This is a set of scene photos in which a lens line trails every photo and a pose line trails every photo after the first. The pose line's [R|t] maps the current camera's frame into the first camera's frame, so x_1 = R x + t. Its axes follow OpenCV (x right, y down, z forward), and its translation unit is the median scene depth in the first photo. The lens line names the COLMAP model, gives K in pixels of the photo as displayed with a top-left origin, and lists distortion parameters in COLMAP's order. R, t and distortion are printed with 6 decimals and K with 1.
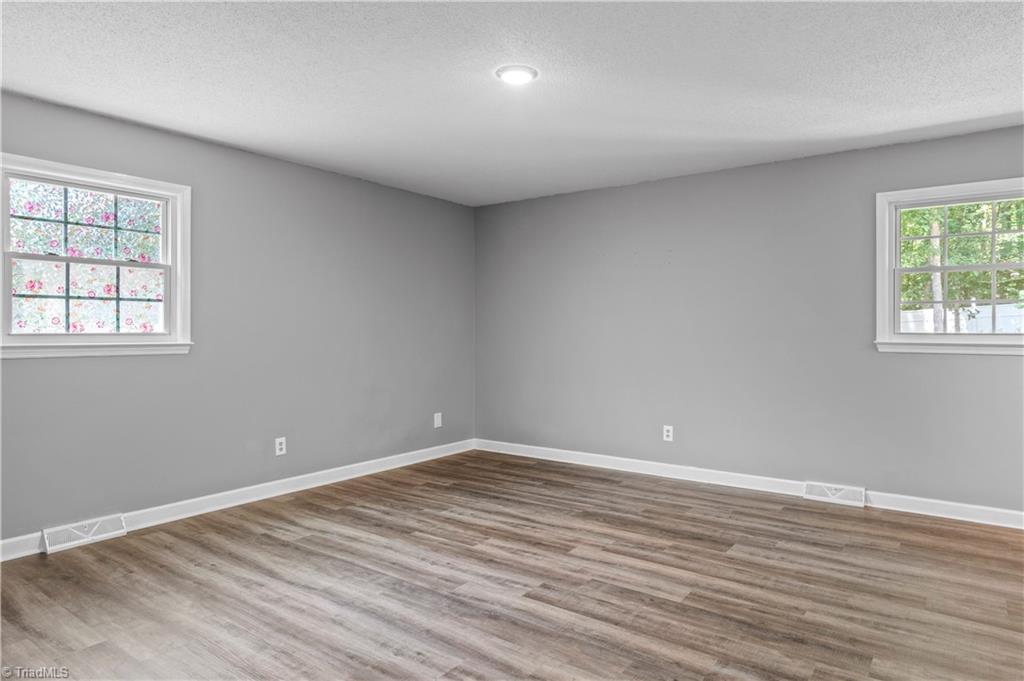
lens RADIAL K [[604.3, 0, 538.5], [0, 604.3, 339.1], [0, 0, 1]] dist [-0.000358, -0.000060]
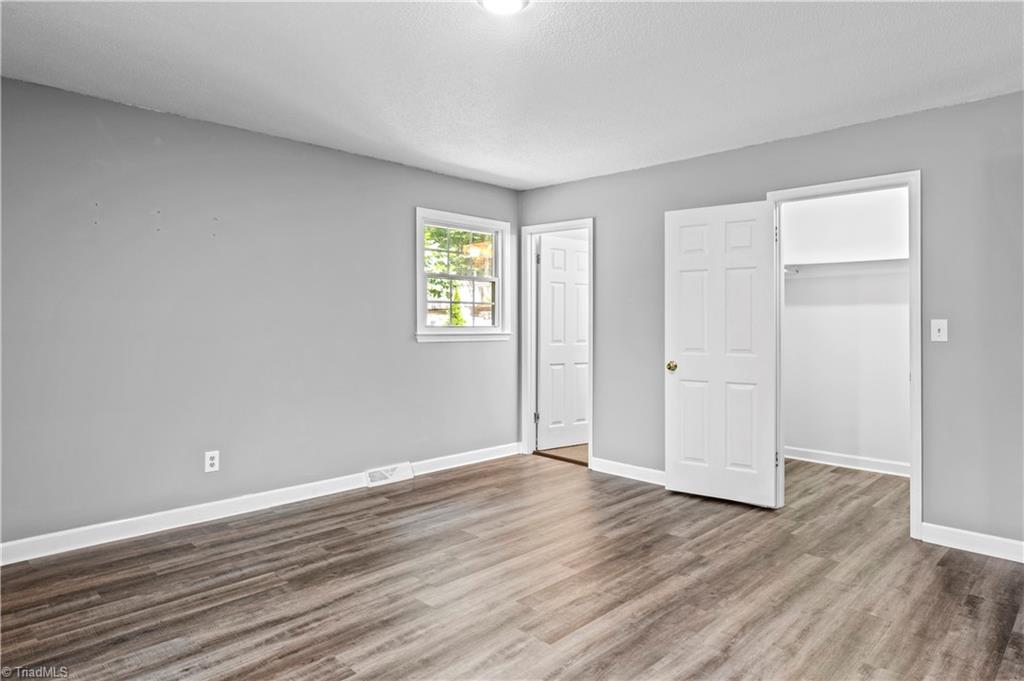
lens RADIAL K [[604.3, 0, 538.5], [0, 604.3, 339.1], [0, 0, 1]] dist [-0.000358, -0.000060]
pose [[0.155936, -0.023545, 0.987487, -0.580325], [0.013816, 0.999670, 0.021654, -0.007574], [-0.987671, 0.010267, 0.156210, 0.611907]]
